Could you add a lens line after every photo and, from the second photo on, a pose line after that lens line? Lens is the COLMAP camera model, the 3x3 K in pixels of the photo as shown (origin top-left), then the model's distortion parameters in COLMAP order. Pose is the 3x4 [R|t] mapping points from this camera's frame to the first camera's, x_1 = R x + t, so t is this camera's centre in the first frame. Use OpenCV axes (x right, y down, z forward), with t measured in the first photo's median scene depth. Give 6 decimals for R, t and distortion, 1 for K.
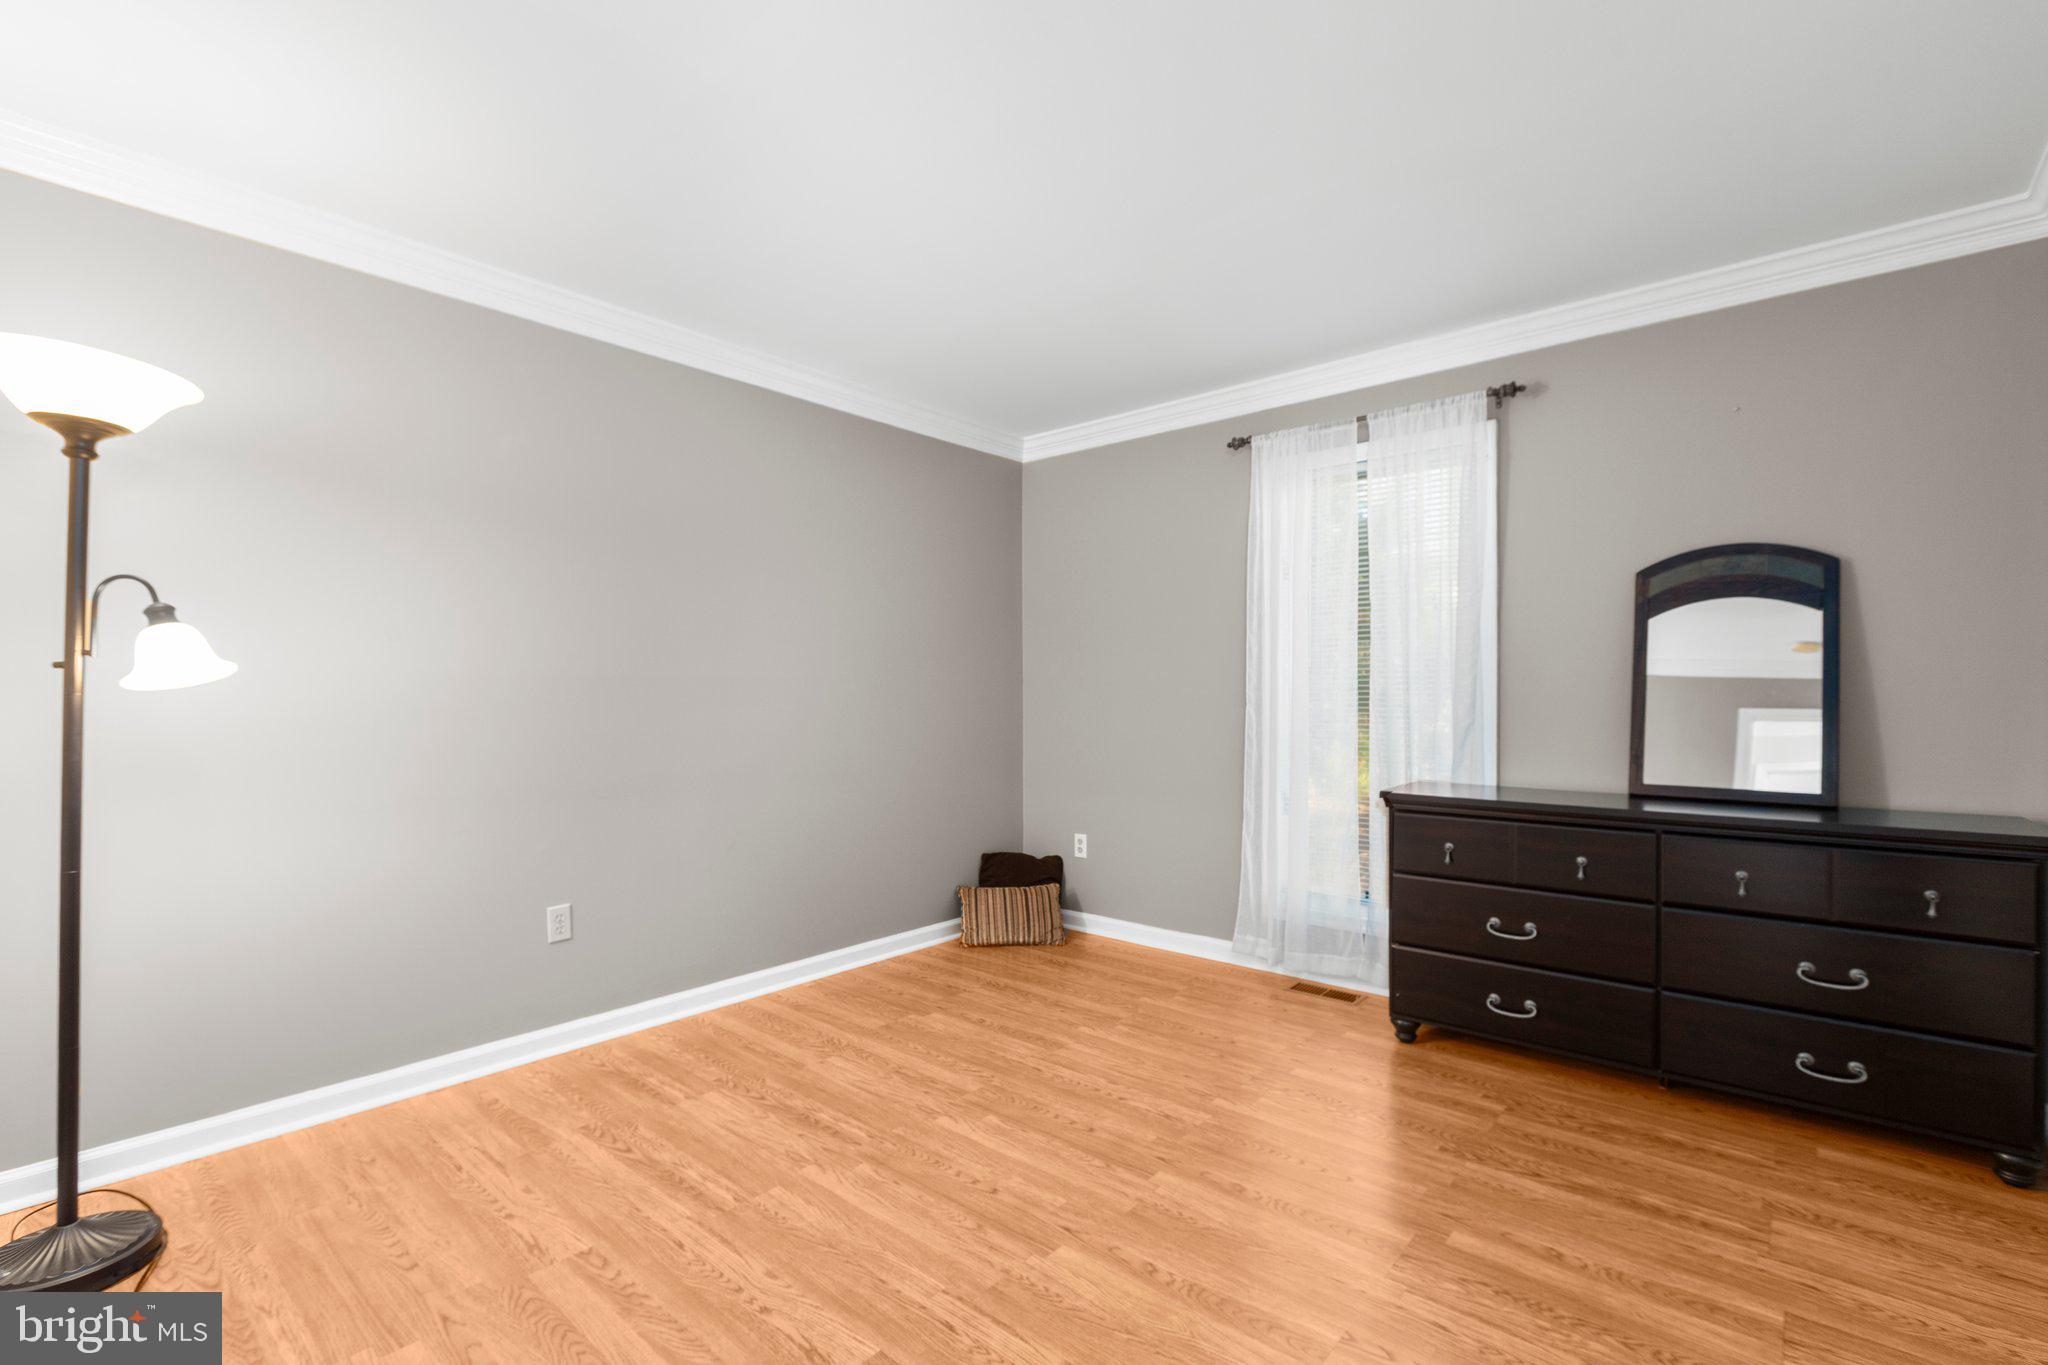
lens RADIAL K [[909.6, 0, 1025.8], [0, 909.6, 670.8], [0, 0, 1]] dist [-0.000208, -0.000019]
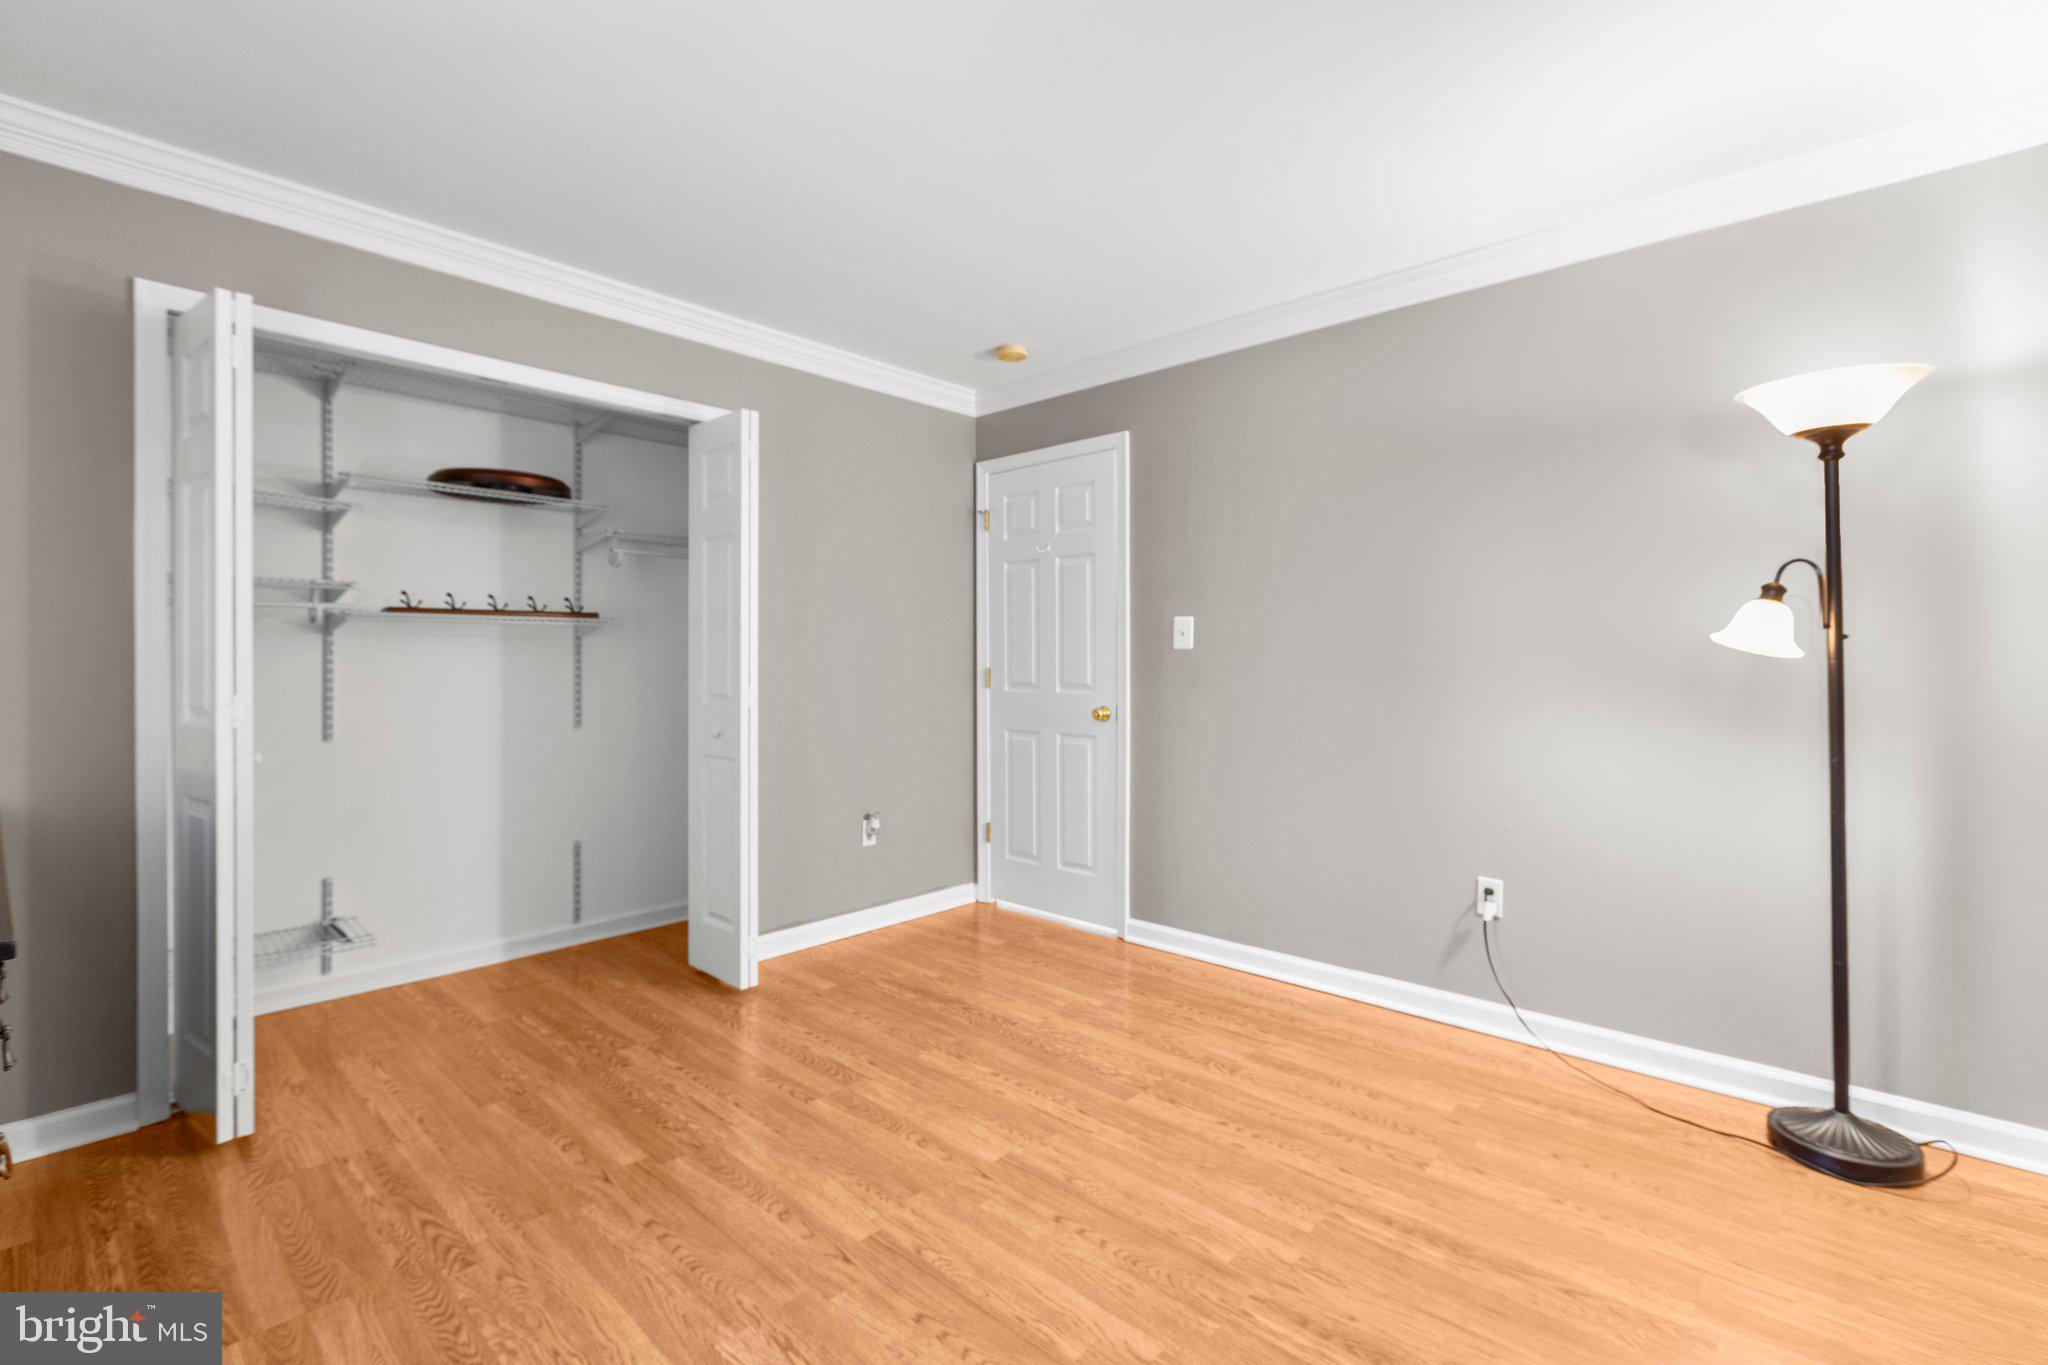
lens RADIAL K [[905.1, 0, 1031.2], [0, 905.1, 673.2], [0, 0, 1]] dist [0.000149, -0.000144]
pose [[-0.999769, 0.000530, 0.021508, -0.029736], [0.000325, 0.999955, -0.009509, 0.047667], [-0.021512, -0.009500, -0.999723, 2.034692]]
